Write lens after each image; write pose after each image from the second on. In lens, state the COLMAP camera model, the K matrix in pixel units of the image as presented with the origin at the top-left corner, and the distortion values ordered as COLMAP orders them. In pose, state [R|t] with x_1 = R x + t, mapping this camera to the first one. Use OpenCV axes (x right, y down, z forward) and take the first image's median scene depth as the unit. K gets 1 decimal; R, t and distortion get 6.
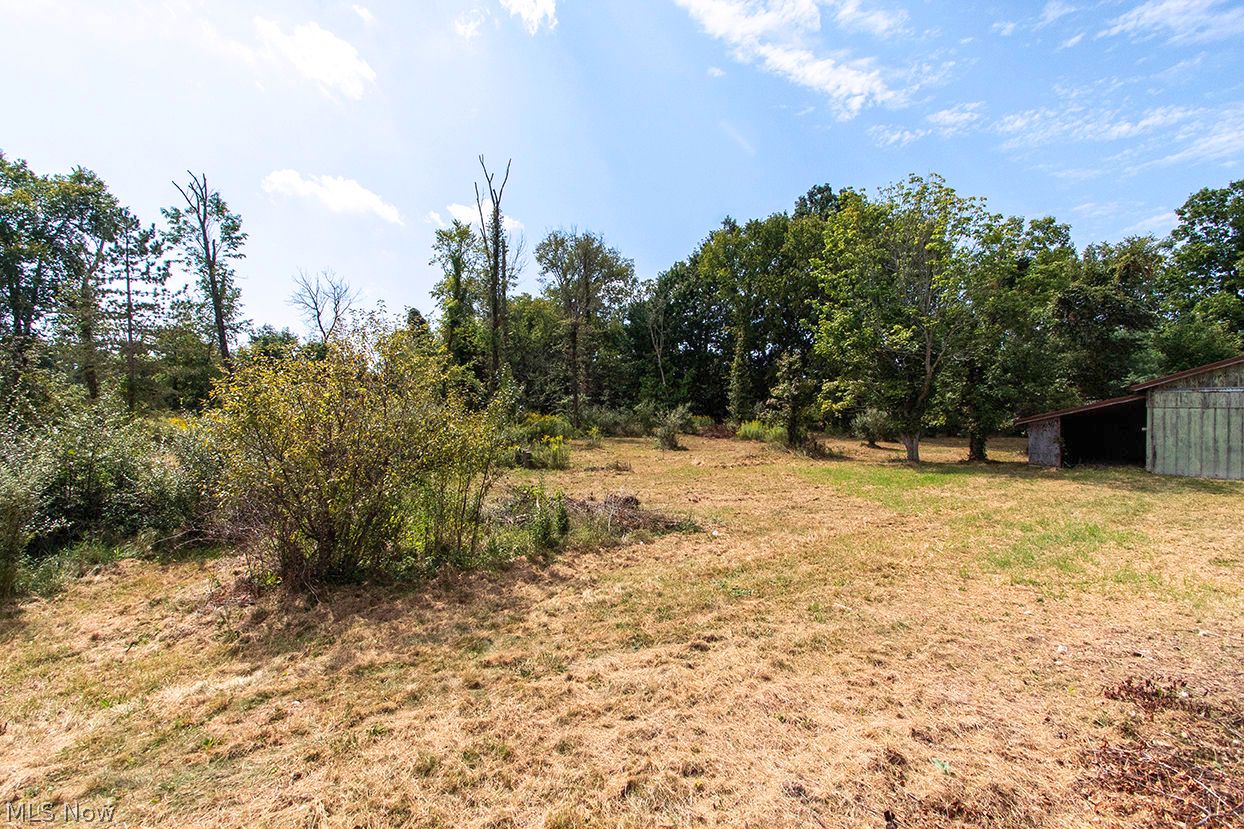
lens RADIAL K [[579.1, 0, 609.0], [0, 579.1, 415.3], [0, 0, 1]] dist [0.004381, -0.002495]
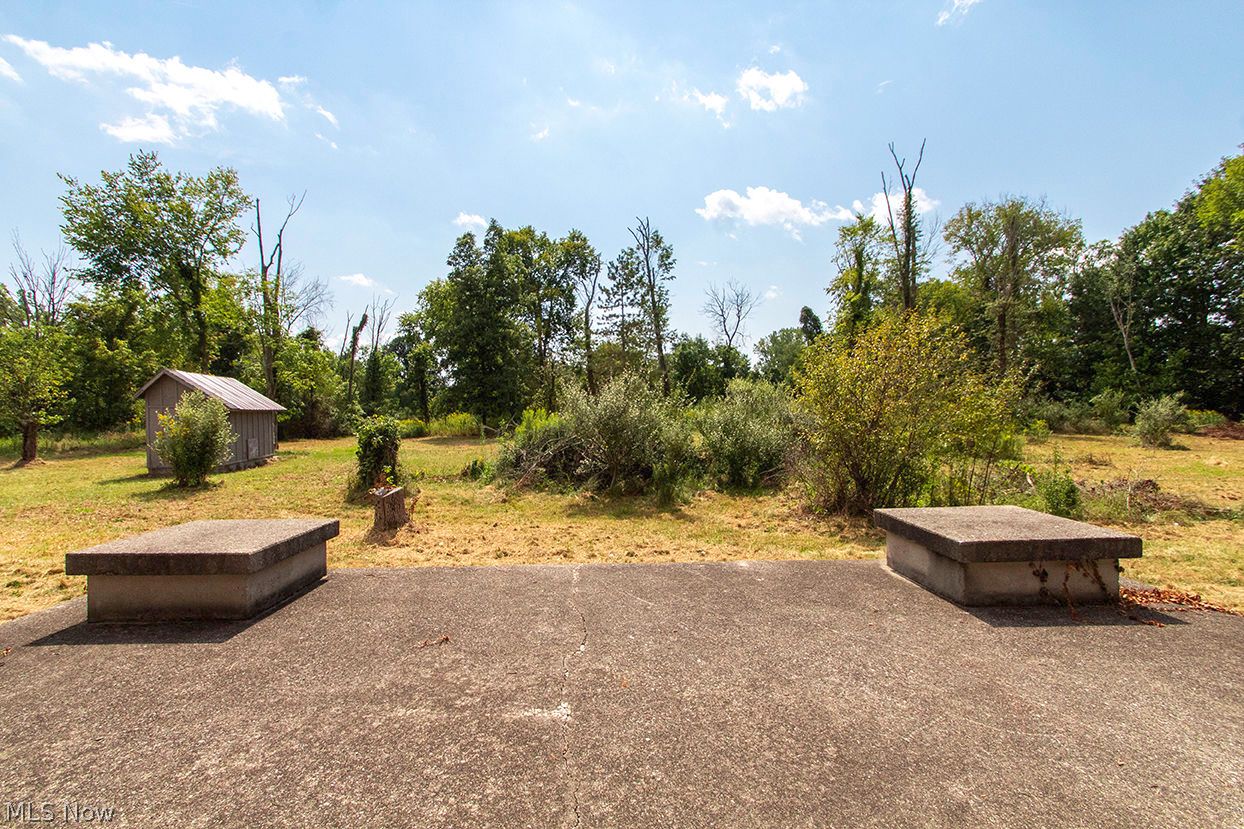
lens RADIAL K [[579.1, 0, 607.0], [0, 579.1, 410.3], [0, 0, 1]] dist [0.004381, -0.002495]
pose [[0.811887, 0.002137, -0.583811, -0.038655], [-0.005400, 0.999978, -0.003848, 0.011061], [0.583790, 0.006276, 0.811881, -0.083981]]
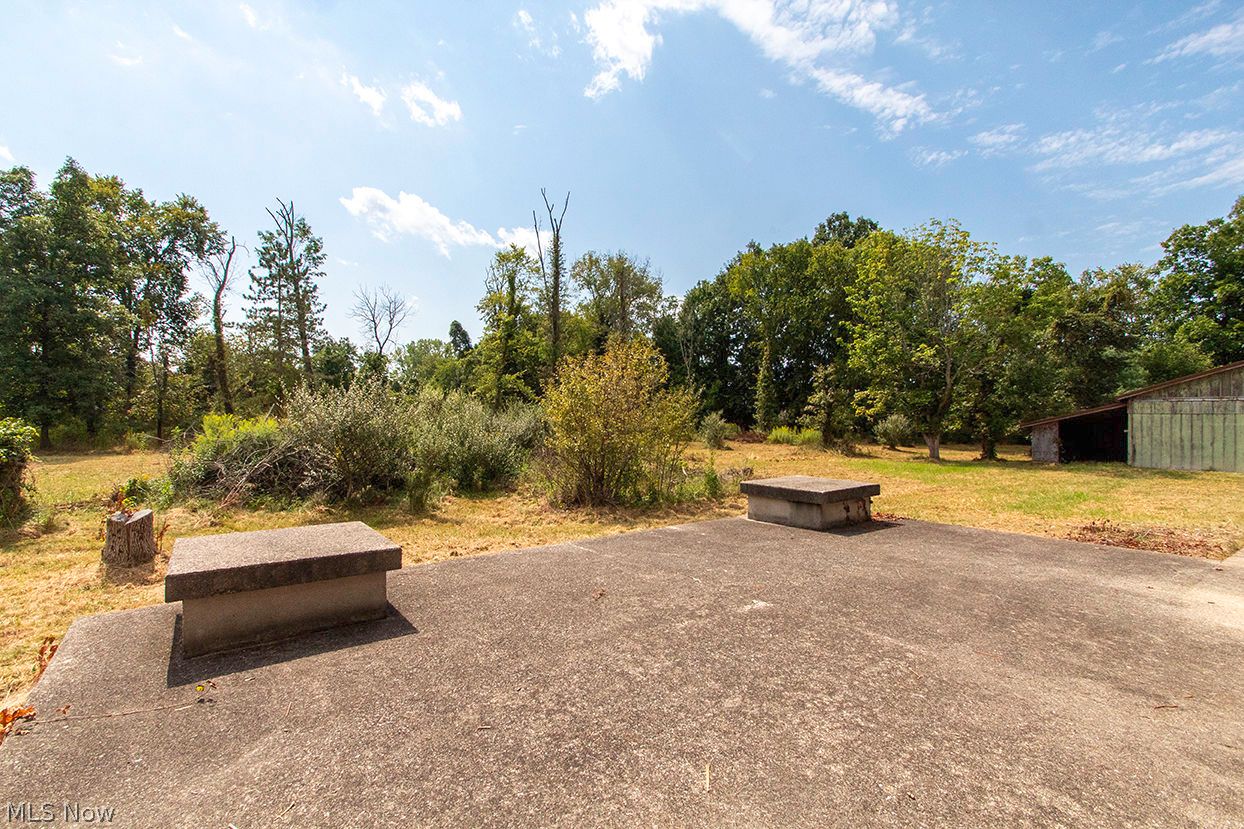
lens RADIAL K [[579.1, 0, 608.5], [0, 579.1, 413.6], [0, 0, 1]] dist [0.004381, -0.002495]
pose [[0.999939, 0.010858, -0.002021, -0.092563], [-0.010900, 0.999699, -0.021969, 0.013550], [0.001782, 0.021990, 0.999757, -0.124336]]
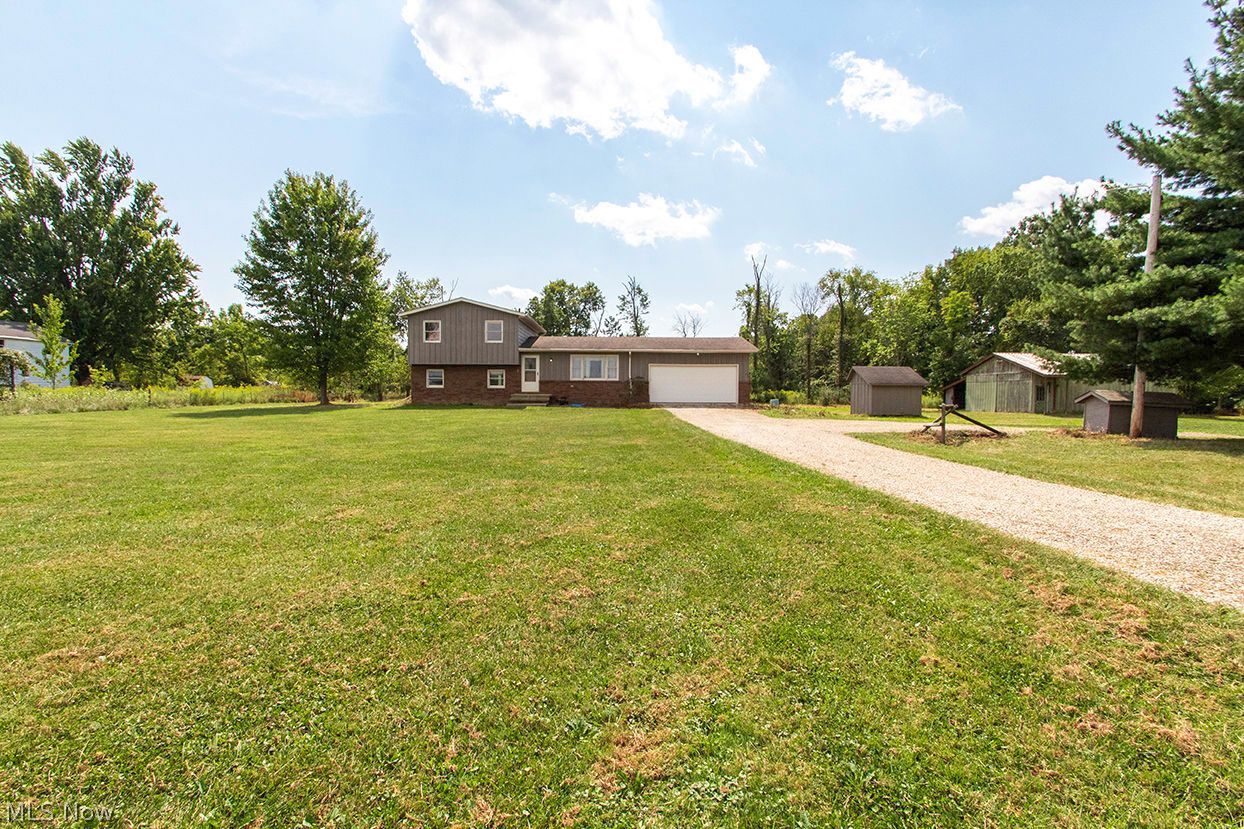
lens RADIAL K [[579.1, 0, 619.6], [0, 579.1, 404.8], [0, 0, 1]] dist [0.004381, -0.002495]
pose [[0.799287, 0.023380, -0.600495, 0.624918], [-0.024474, 0.999680, 0.006346, 0.047707], [0.600451, 0.009624, 0.799603, -0.829725]]
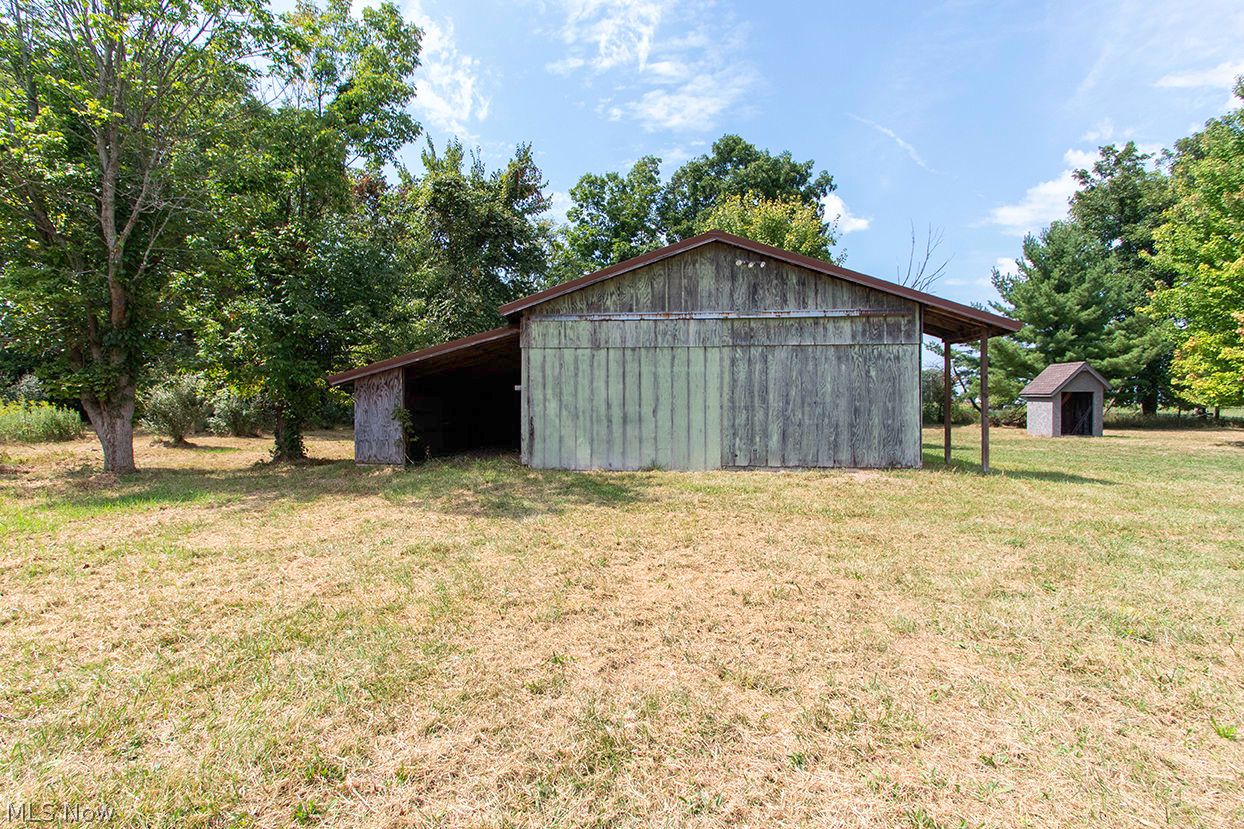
lens RADIAL K [[579.1, 0, 614.3], [0, 579.1, 417.6], [0, 0, 1]] dist [0.004381, -0.002495]
pose [[0.667088, -0.011223, 0.744894, 0.300403], [0.007148, 0.999937, 0.008665, 0.024969], [-0.744944, -0.000456, 0.667126, 0.296119]]
